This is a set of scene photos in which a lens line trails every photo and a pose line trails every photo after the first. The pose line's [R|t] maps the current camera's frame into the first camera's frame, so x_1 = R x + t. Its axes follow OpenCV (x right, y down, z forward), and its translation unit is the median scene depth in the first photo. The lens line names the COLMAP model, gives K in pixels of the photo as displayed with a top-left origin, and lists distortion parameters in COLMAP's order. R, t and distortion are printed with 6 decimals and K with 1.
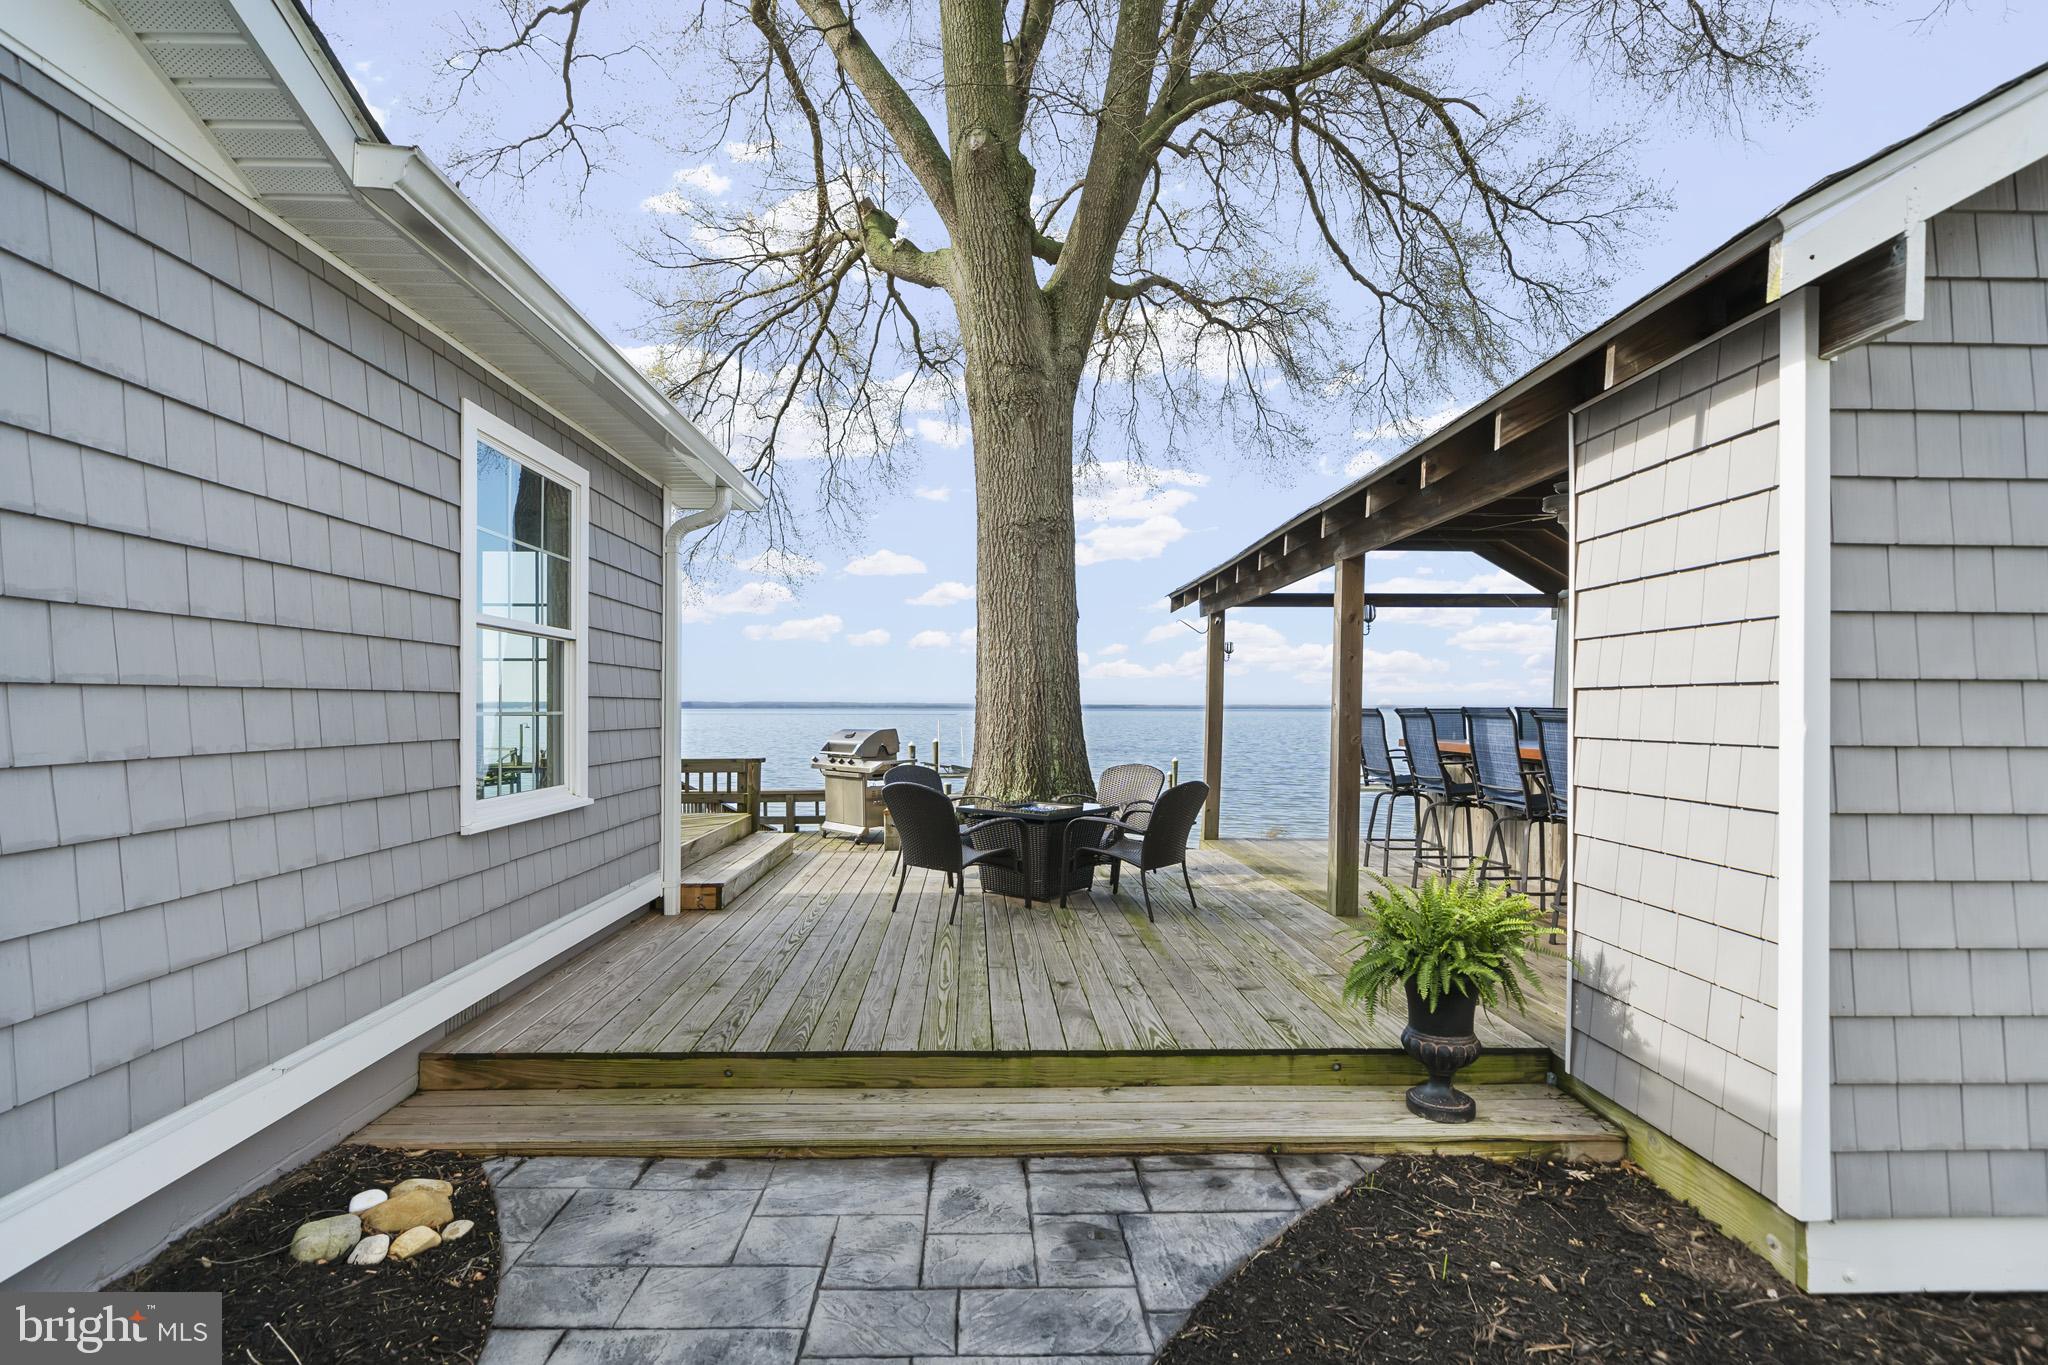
lens RADIAL K [[932.6, 0, 1020.2], [0, 932.6, 703.8], [0, 0, 1]] dist [0.001920, 0.000261]
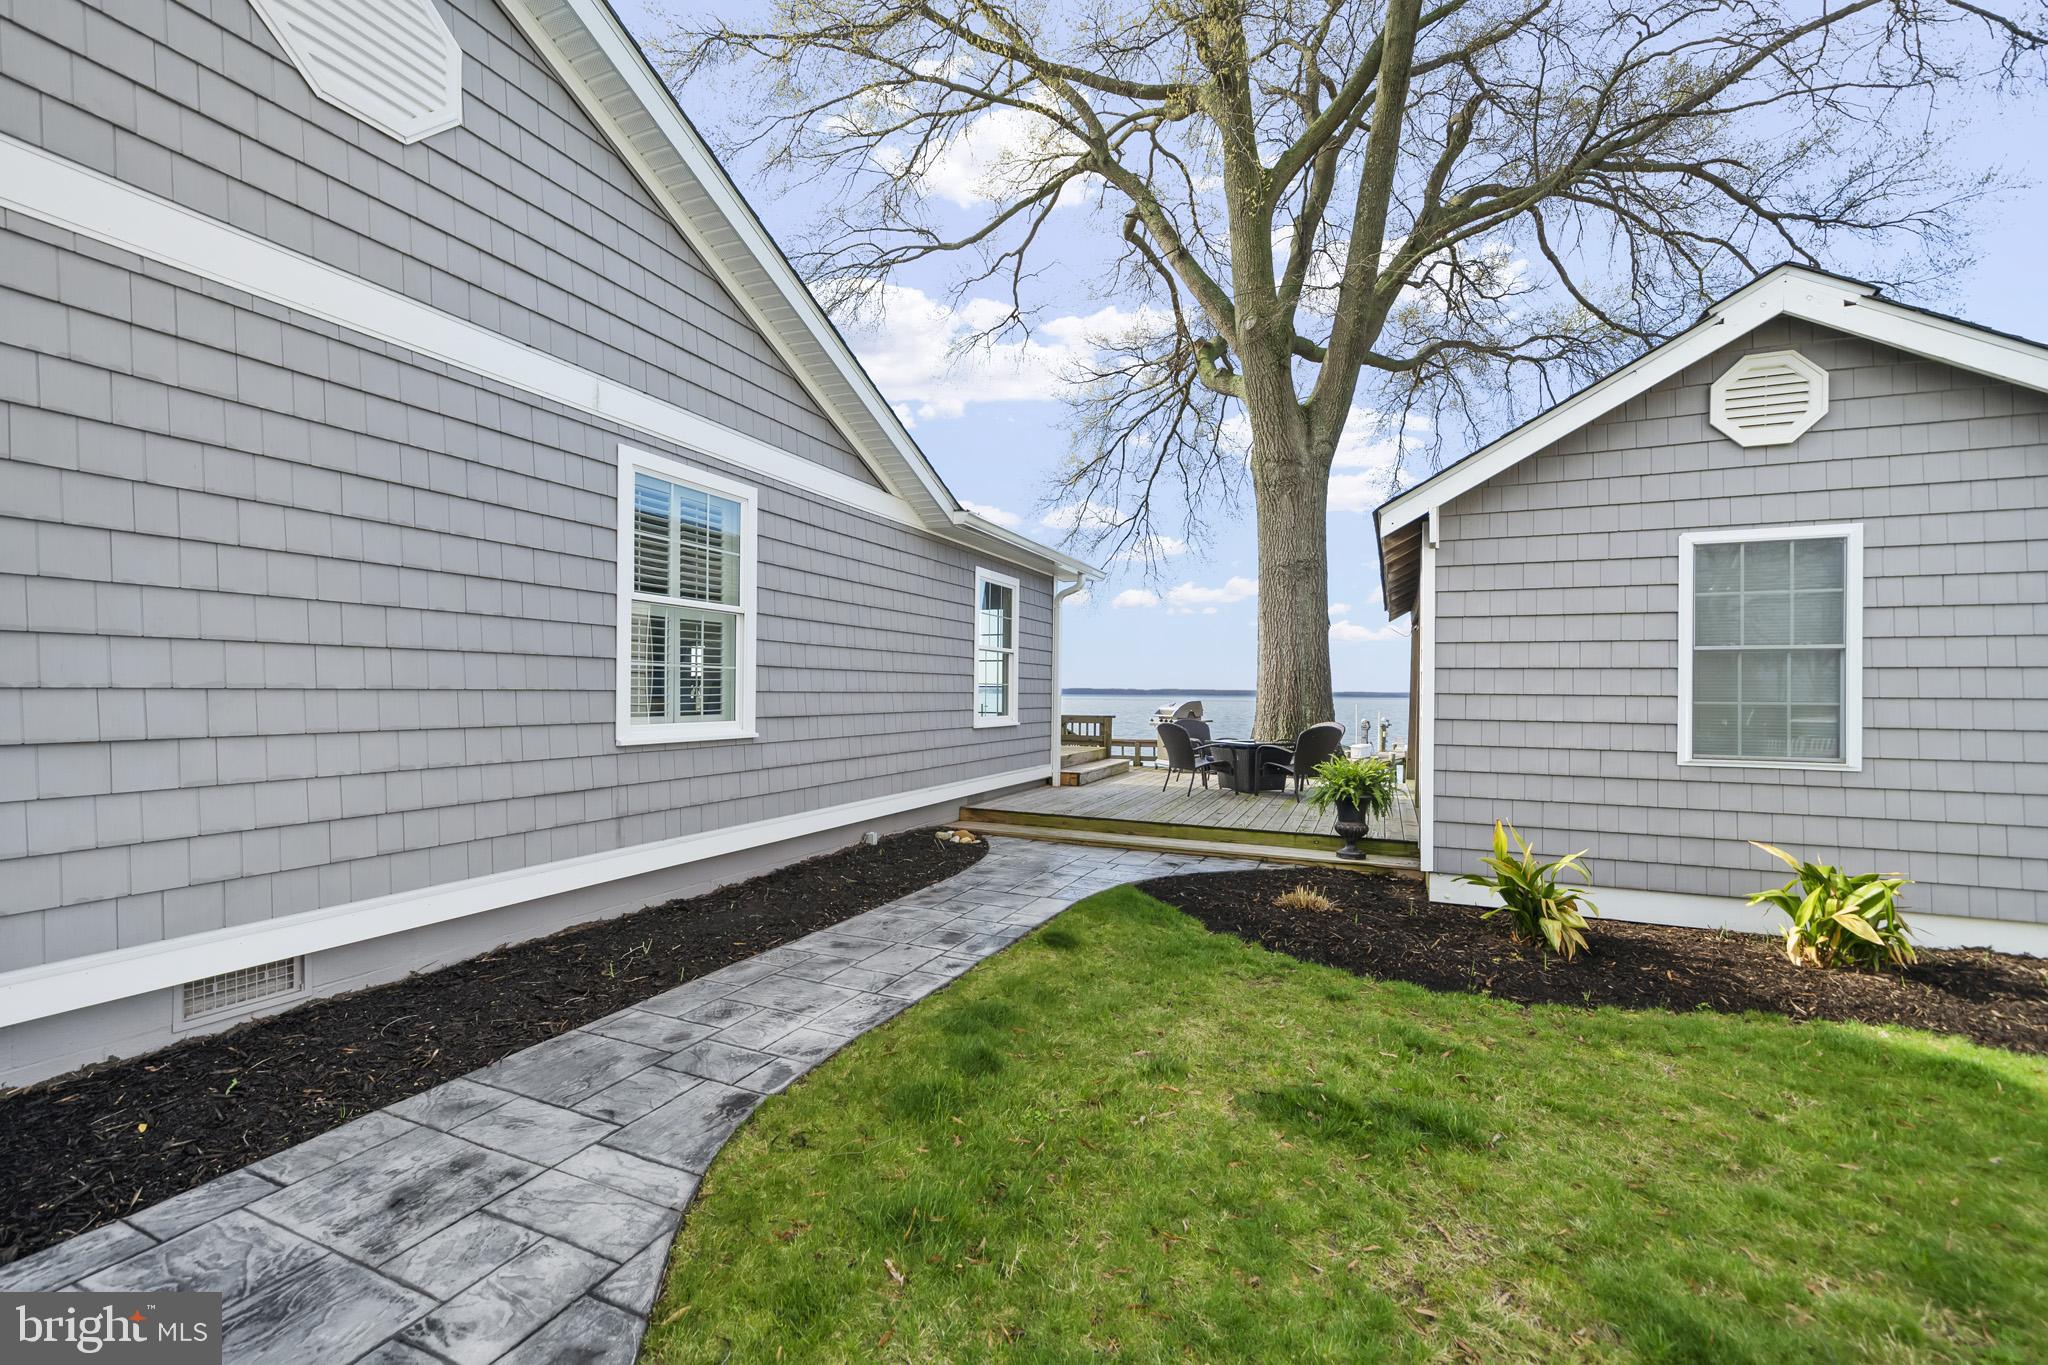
lens RADIAL K [[849.2, 0, 1024.0], [0, 849.2, 682.5], [0, 0, 1]] dist [0.001602, 0.000001]
pose [[0.904610, 0.002945, -0.426230, 0.207883], [-0.007581, 0.999929, -0.009179, 0.011214], [0.426173, 0.011534, 0.904568, -0.417013]]
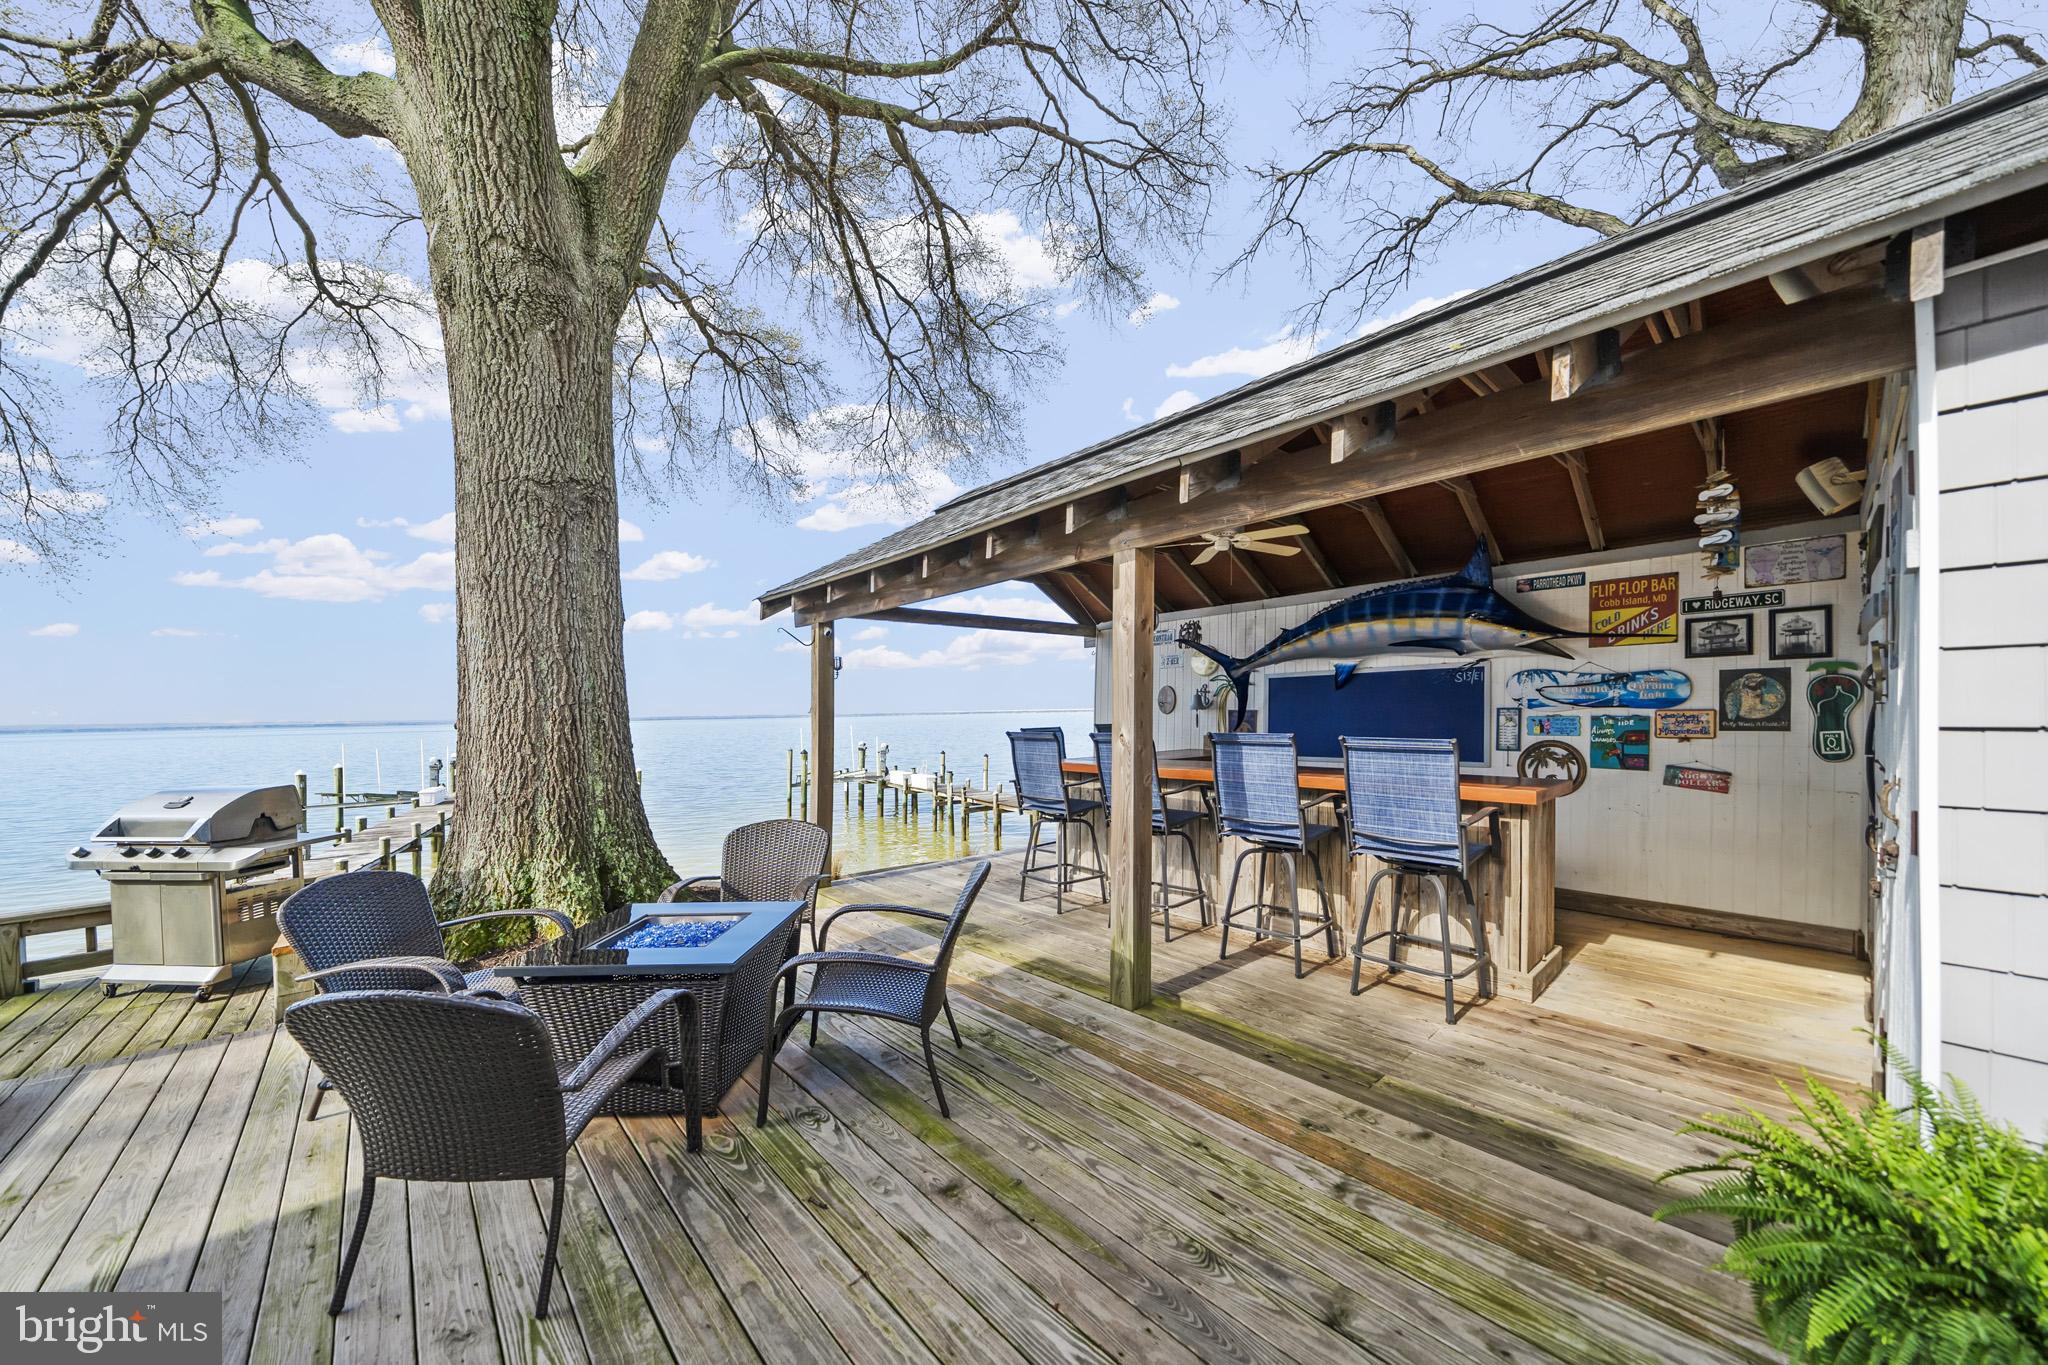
lens RADIAL K [[716.0, 0, 1026.6], [0, 716.0, 710.0], [0, 0, 1]] dist [-0.003391, 0.000251]
pose [[0.776072, -0.013650, 0.630496, -0.057679], [0.018431, 0.999830, -0.001041, -0.012117], [-0.630375, 0.012428, 0.776191, 0.354781]]
